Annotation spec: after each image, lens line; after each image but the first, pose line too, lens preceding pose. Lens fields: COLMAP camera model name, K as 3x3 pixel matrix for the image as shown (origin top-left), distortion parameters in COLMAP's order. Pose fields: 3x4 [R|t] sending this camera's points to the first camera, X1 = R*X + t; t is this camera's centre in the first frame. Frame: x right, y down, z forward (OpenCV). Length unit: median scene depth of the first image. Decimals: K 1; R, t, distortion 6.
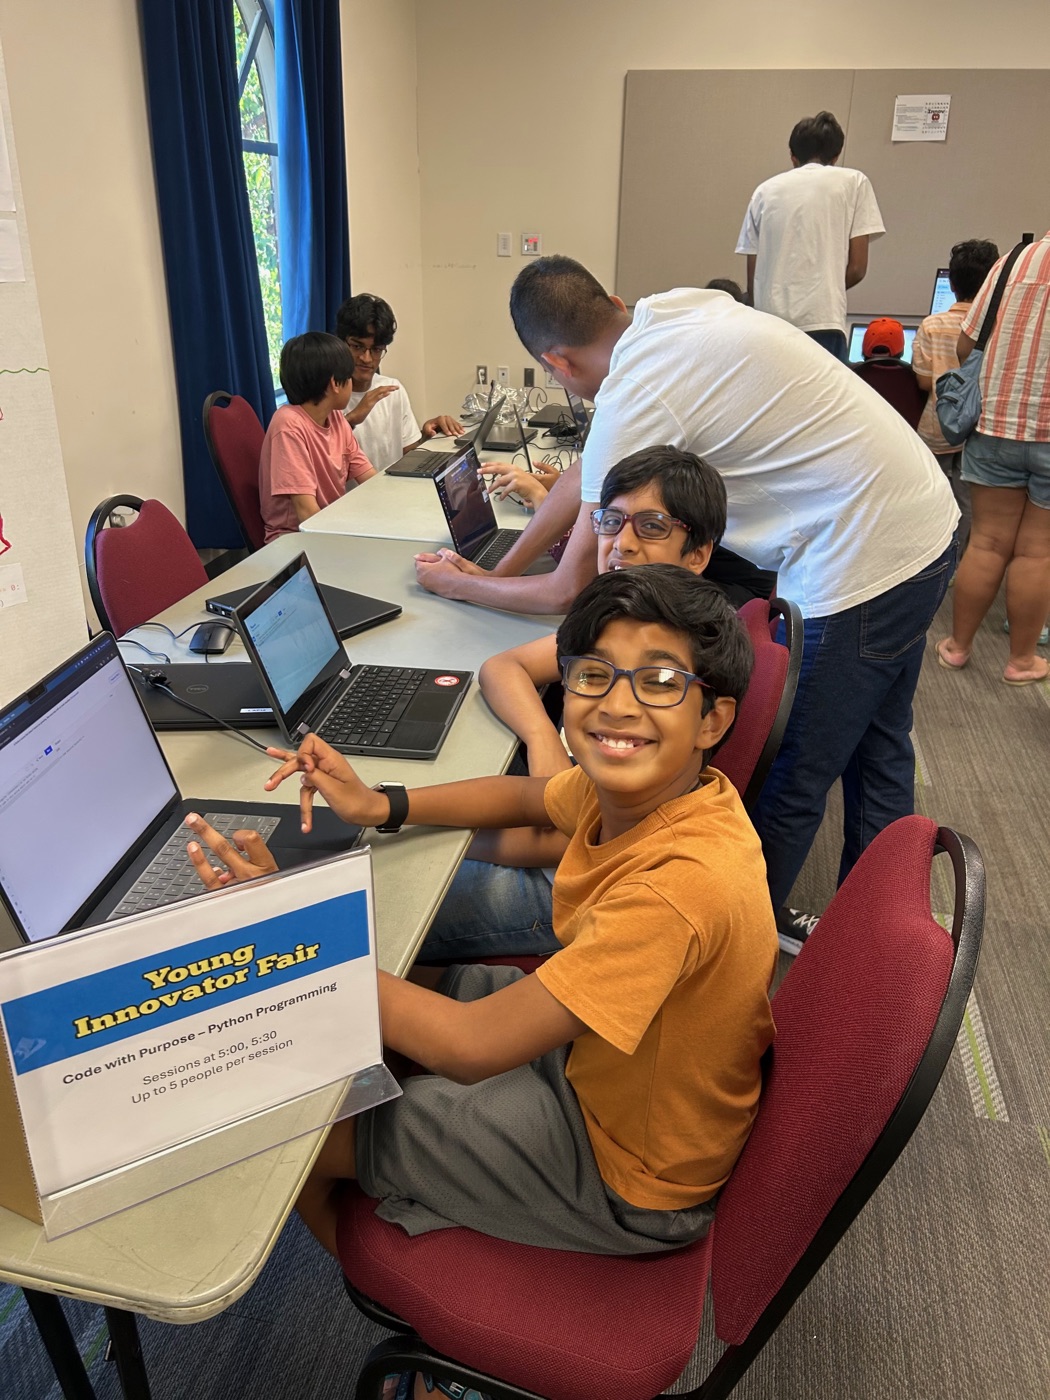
lens RADIAL K [[1057.8, 0, 523.8], [0, 1057.8, 706.6], [0, 0, 1]] dist [0.034186, -0.029965]
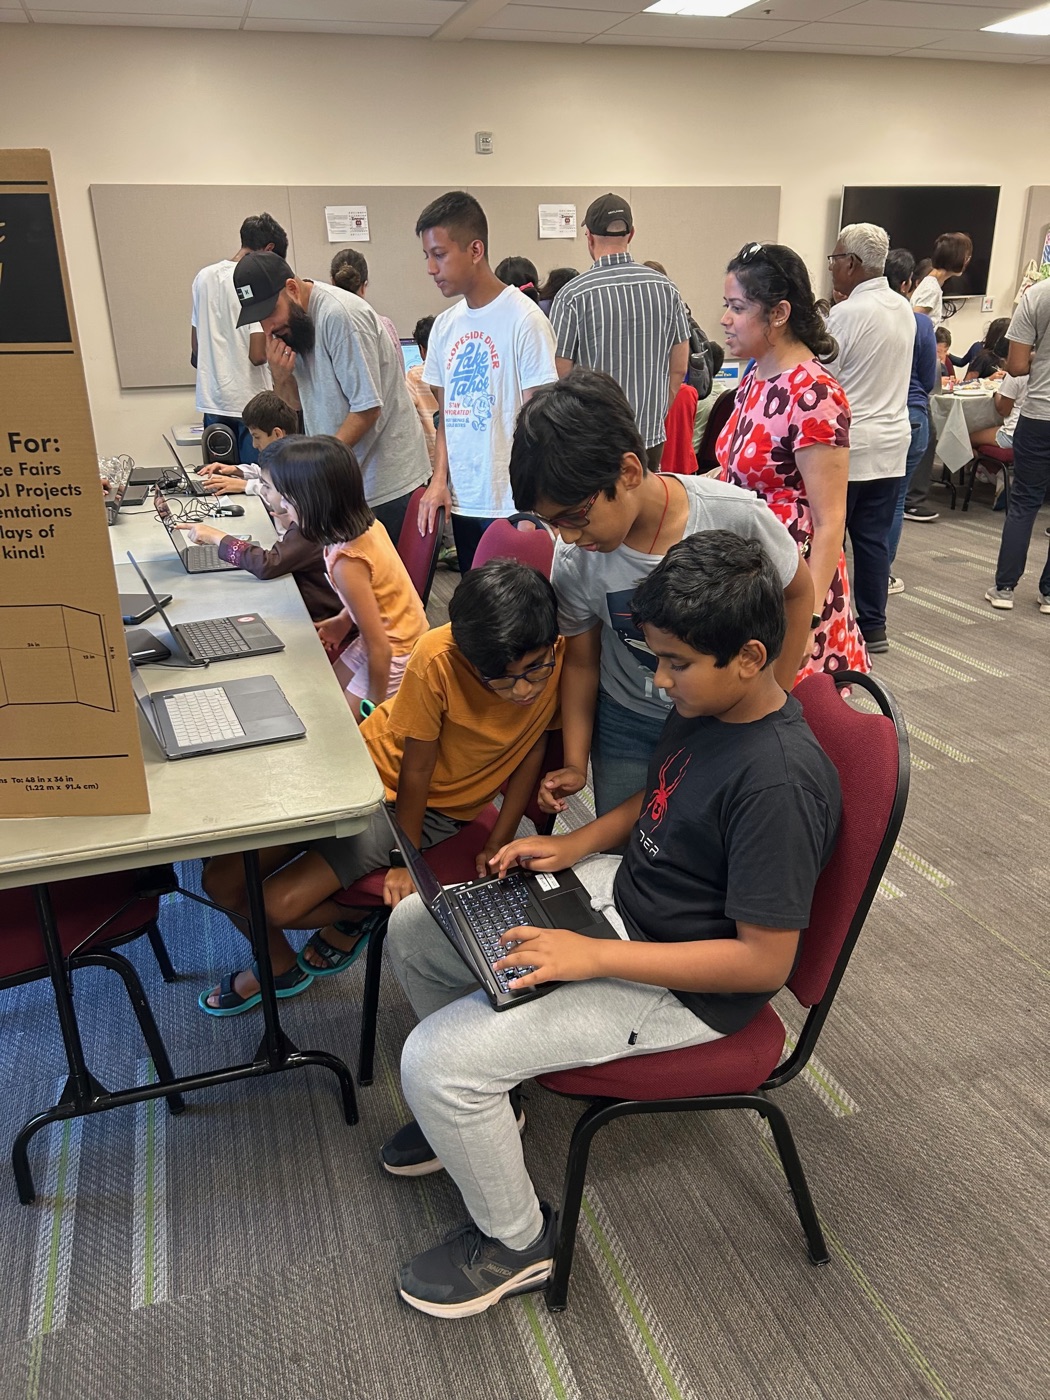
lens RADIAL K [[1057.8, 0, 523.1], [0, 1057.8, 703.2], [0, 0, 1]] dist [0.034186, -0.029965]
pose [[0.877128, -0.199359, 0.436923, -0.100983], [0.229498, 0.973166, -0.016683, 0.050972], [-0.421873, 0.114906, 0.899344, -0.123864]]
